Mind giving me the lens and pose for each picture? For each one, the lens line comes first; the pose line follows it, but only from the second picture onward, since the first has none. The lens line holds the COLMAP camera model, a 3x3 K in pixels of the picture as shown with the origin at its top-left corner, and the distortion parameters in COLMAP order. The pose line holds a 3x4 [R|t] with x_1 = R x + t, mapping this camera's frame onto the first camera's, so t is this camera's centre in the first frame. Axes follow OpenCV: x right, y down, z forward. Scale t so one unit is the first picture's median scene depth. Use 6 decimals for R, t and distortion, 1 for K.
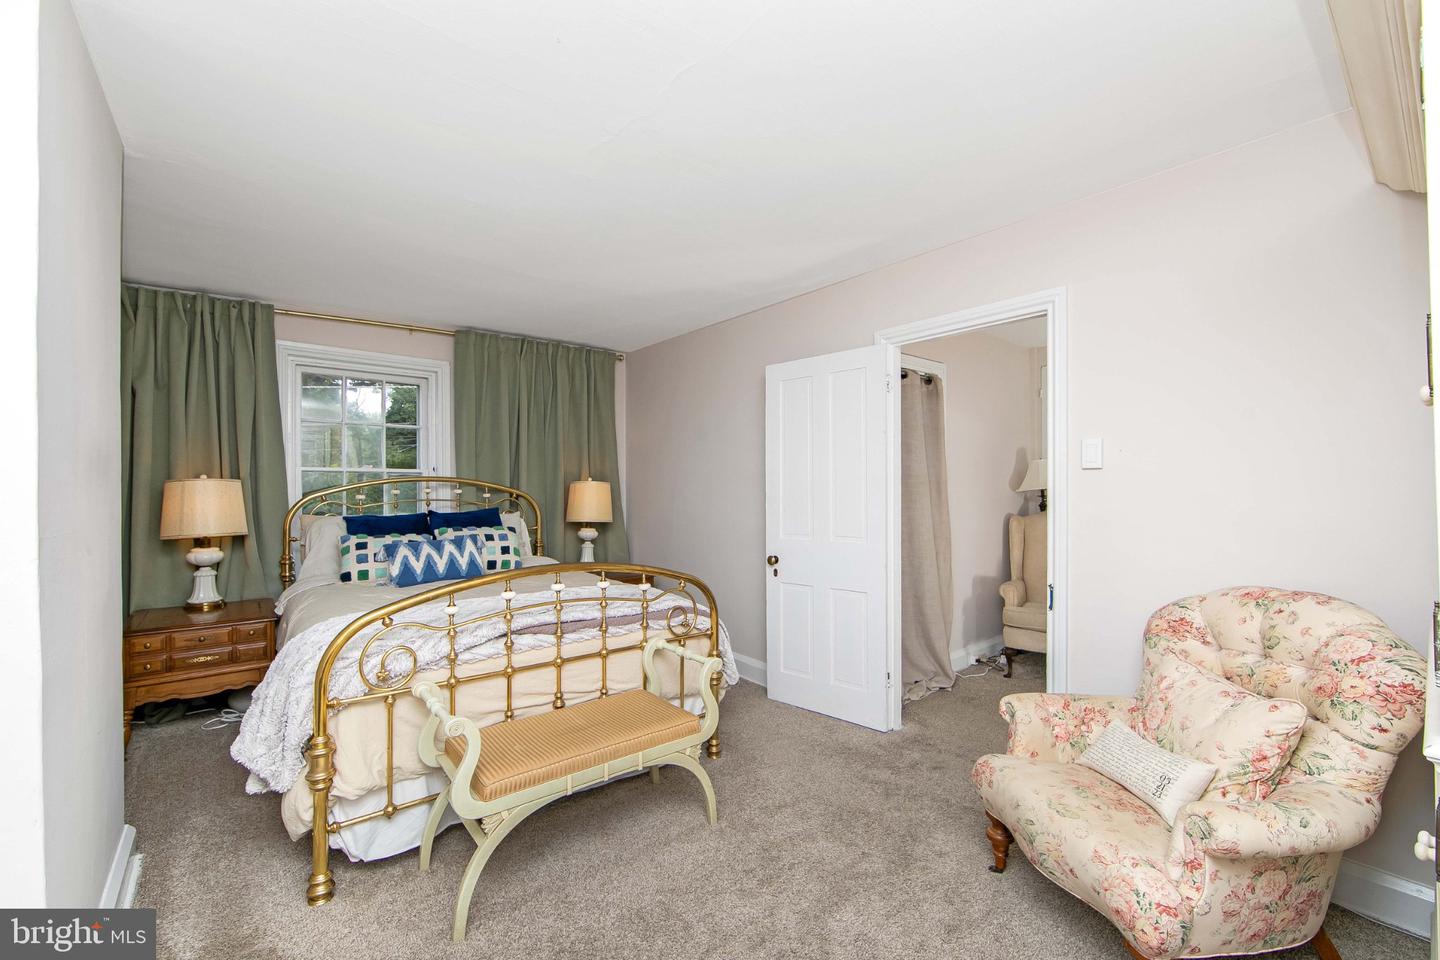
lens RADIAL K [[578.4, 0, 711.3], [0, 578.4, 484.1], [0, 0, 1]] dist [-0.000326, -0.000116]
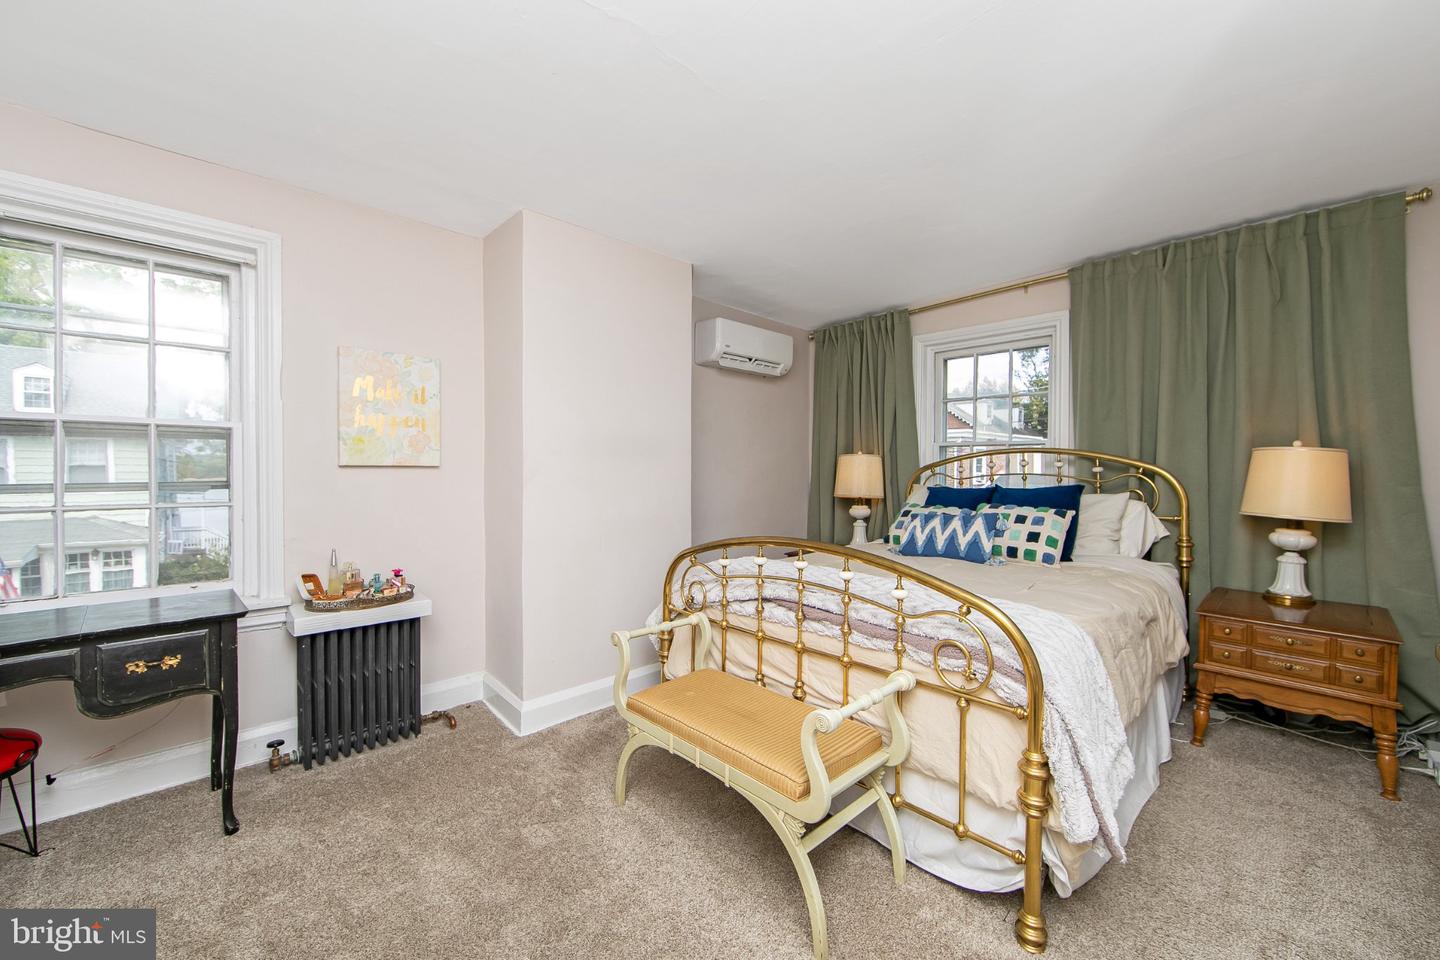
lens RADIAL K [[568.8, 0, 716.2], [0, 568.8, 466.7], [0, 0, 1]] dist [0.000715, 0.000078]
pose [[0.098583, 0.001334, -0.995128, 0.546555], [0.003731, 0.999992, 0.001710, 0.020969], [0.995122, -0.003882, 0.098577, 0.706400]]
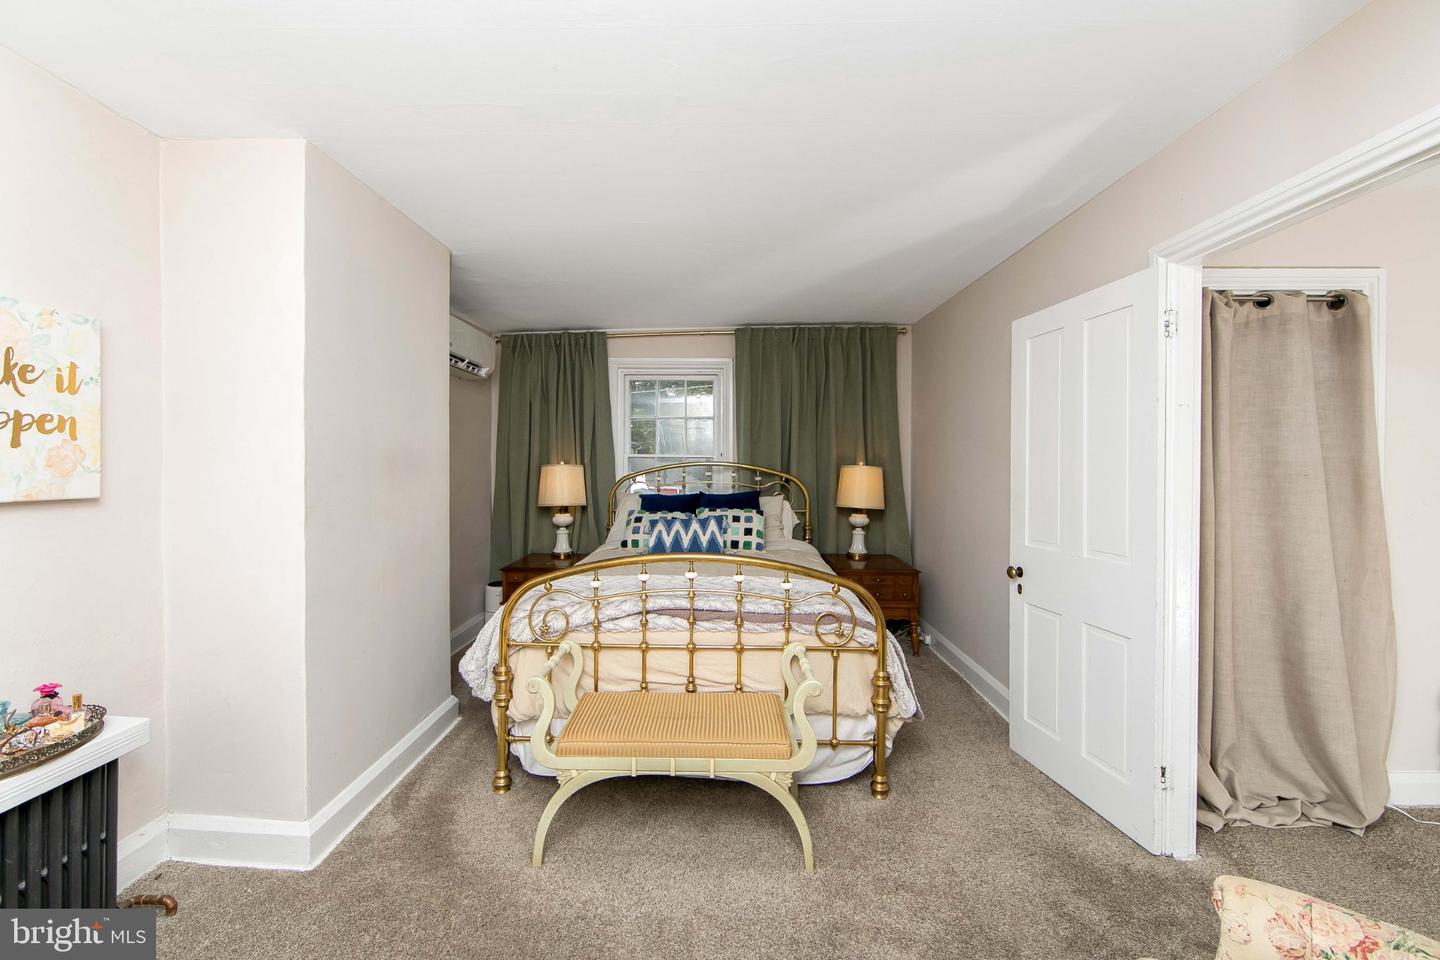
lens RADIAL K [[568.8, 0, 716.2], [0, 568.8, 466.7], [0, 0, 1]] dist [0.000715, 0.000078]
pose [[0.778148, 0.006702, -0.628046, 0.368576], [-0.000038, 0.999944, 0.010623, -0.024241], [0.628082, -0.008242, 0.778104, 0.214072]]
